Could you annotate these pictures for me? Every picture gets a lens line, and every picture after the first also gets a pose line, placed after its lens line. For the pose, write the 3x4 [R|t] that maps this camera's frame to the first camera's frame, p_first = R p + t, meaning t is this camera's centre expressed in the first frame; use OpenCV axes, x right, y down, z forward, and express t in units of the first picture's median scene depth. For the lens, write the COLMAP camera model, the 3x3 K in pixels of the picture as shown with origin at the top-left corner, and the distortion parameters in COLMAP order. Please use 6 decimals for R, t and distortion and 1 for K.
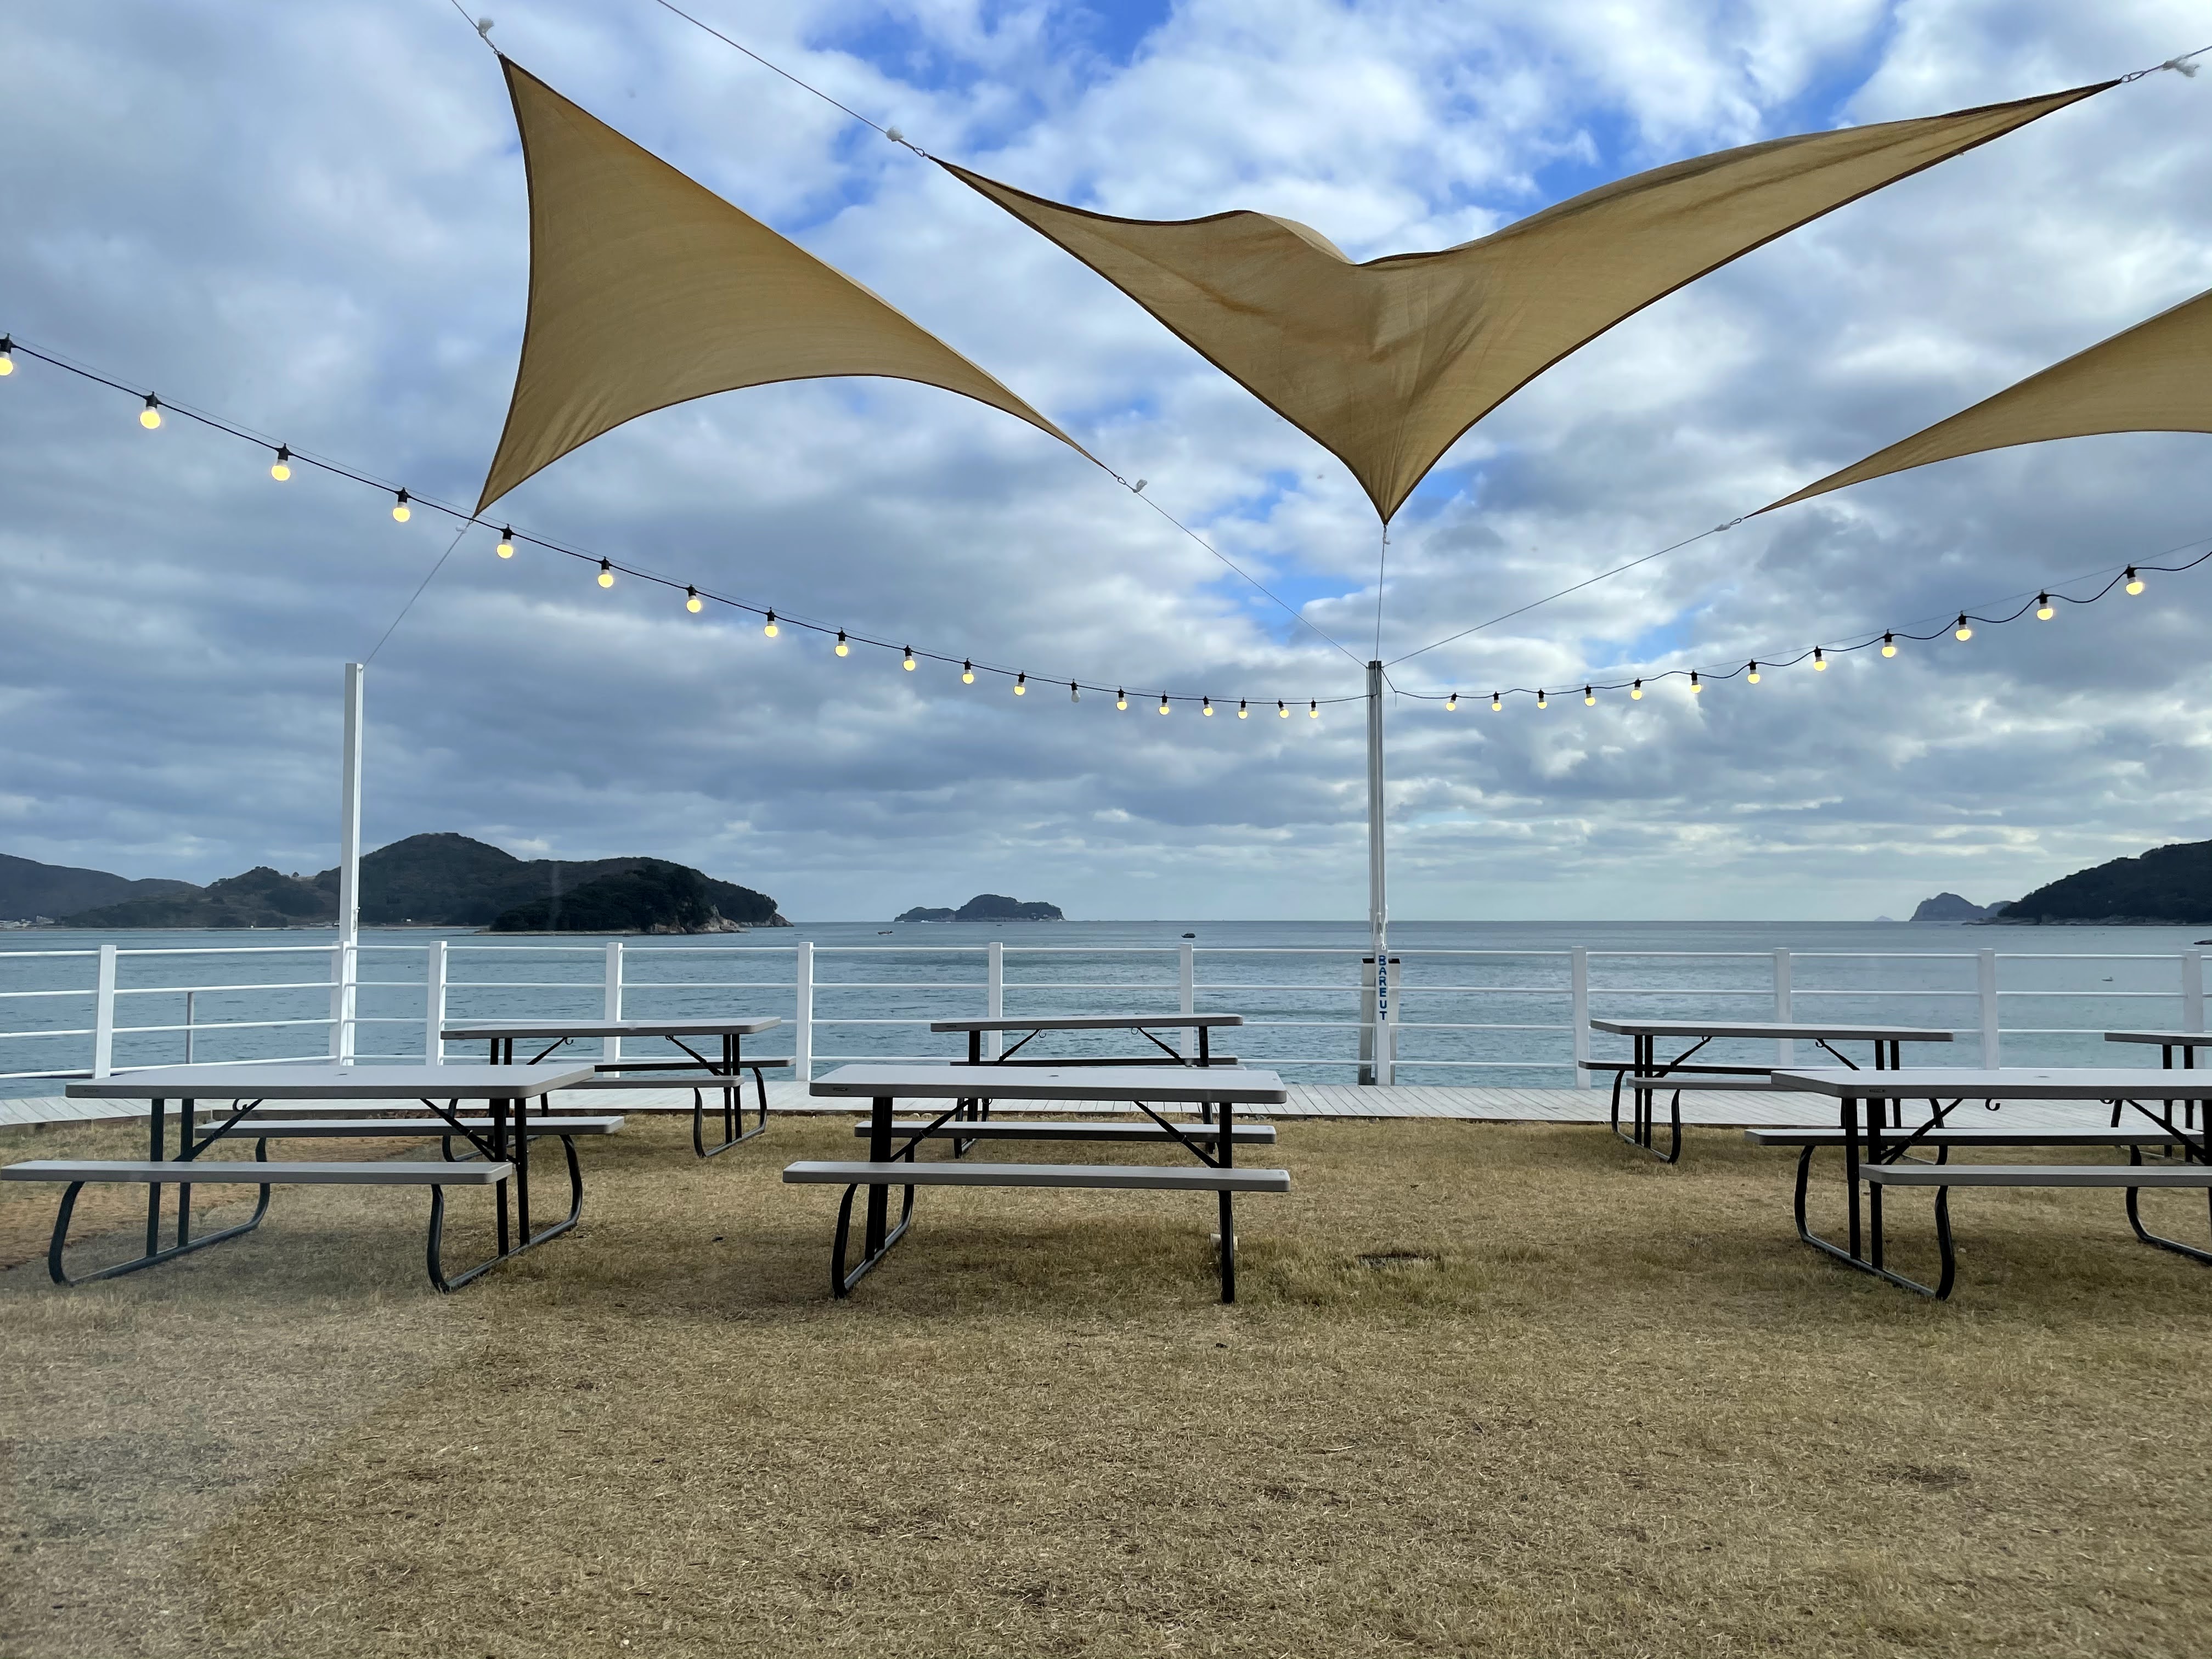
lens RADIAL K [[1703.2, 0, 1144.8], [0, 1703.2, 827.2], [0, 0, 1]] dist [0.077621, -0.094726]
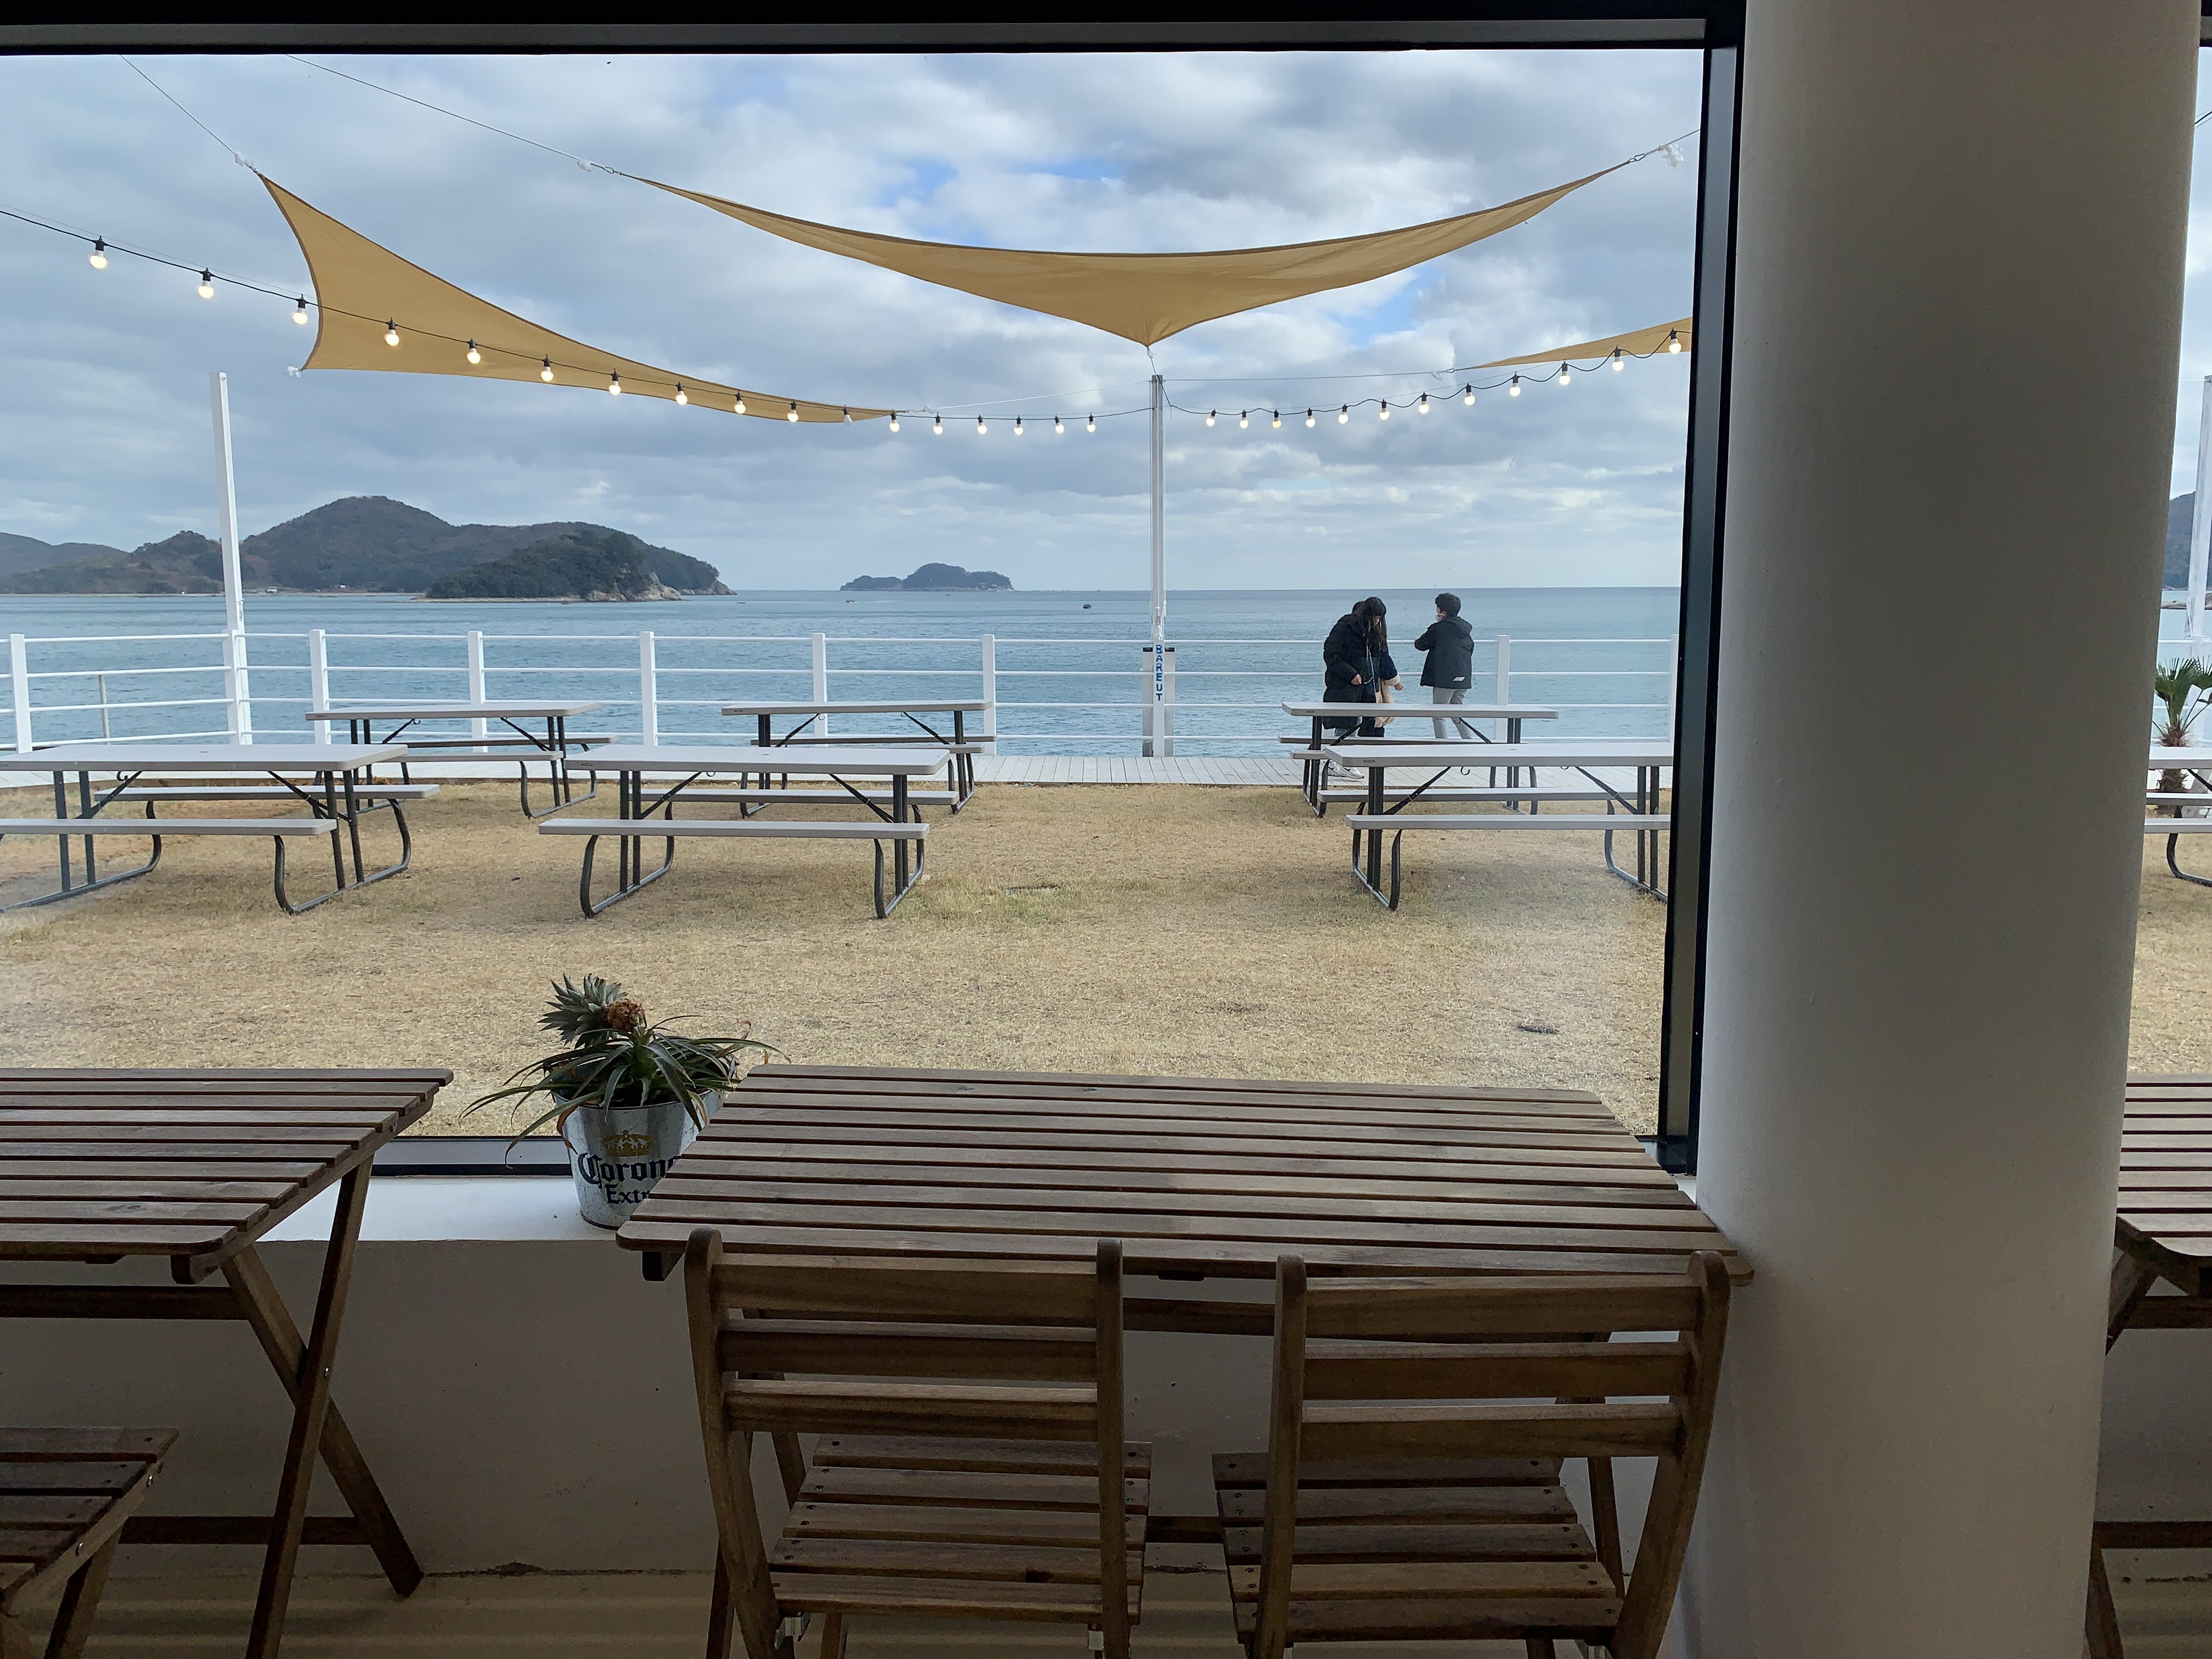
lens RADIAL K [[1707.0, 0, 1143.0], [0, 1707.0, 812.2], [0, 0, 1]] dist [0.035089, -0.032574]
pose [[0.999576, -0.004116, 0.028834, 0.190041], [-0.001248, 0.983004, 0.183581, -0.046511], [-0.029100, -0.183539, 0.982582, -0.273001]]
